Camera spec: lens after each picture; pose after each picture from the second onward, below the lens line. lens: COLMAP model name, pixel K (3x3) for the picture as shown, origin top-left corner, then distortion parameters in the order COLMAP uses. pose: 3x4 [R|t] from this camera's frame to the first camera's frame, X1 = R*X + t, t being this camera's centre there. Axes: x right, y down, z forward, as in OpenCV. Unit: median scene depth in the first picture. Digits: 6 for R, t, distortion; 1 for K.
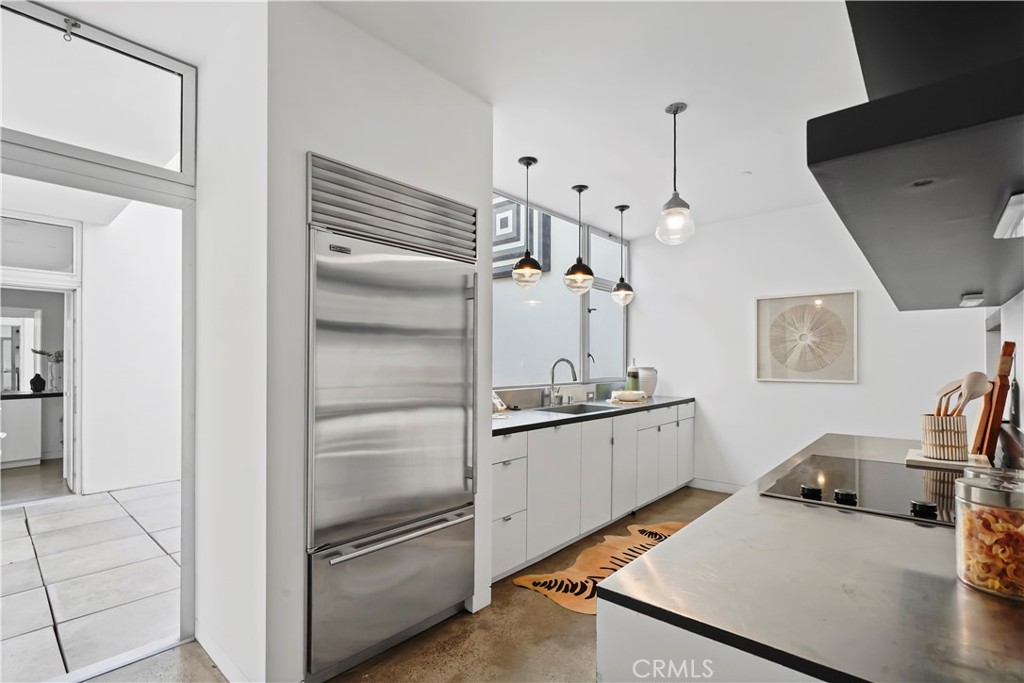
lens RADIAL K [[474.6, 0, 511.7], [0, 474.6, 357.9], [0, 0, 1]] dist [-0.000976, -0.000159]
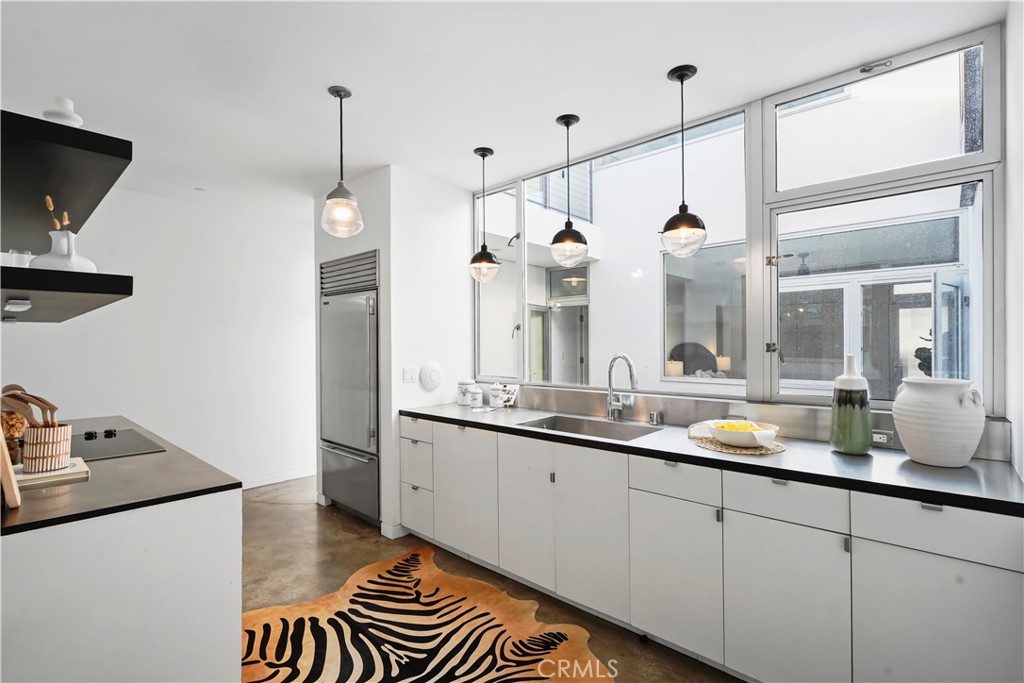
lens RADIAL K [[472.4, 0, 511.1], [0, 472.4, 340.4], [0, 0, 1]] dist [-0.003488, -0.000753]
pose [[-0.009959, -0.005860, -0.999933, 1.026304], [0.011093, 0.999921, -0.005971, -0.022838], [0.999889, -0.011152, -0.009893, 1.083860]]
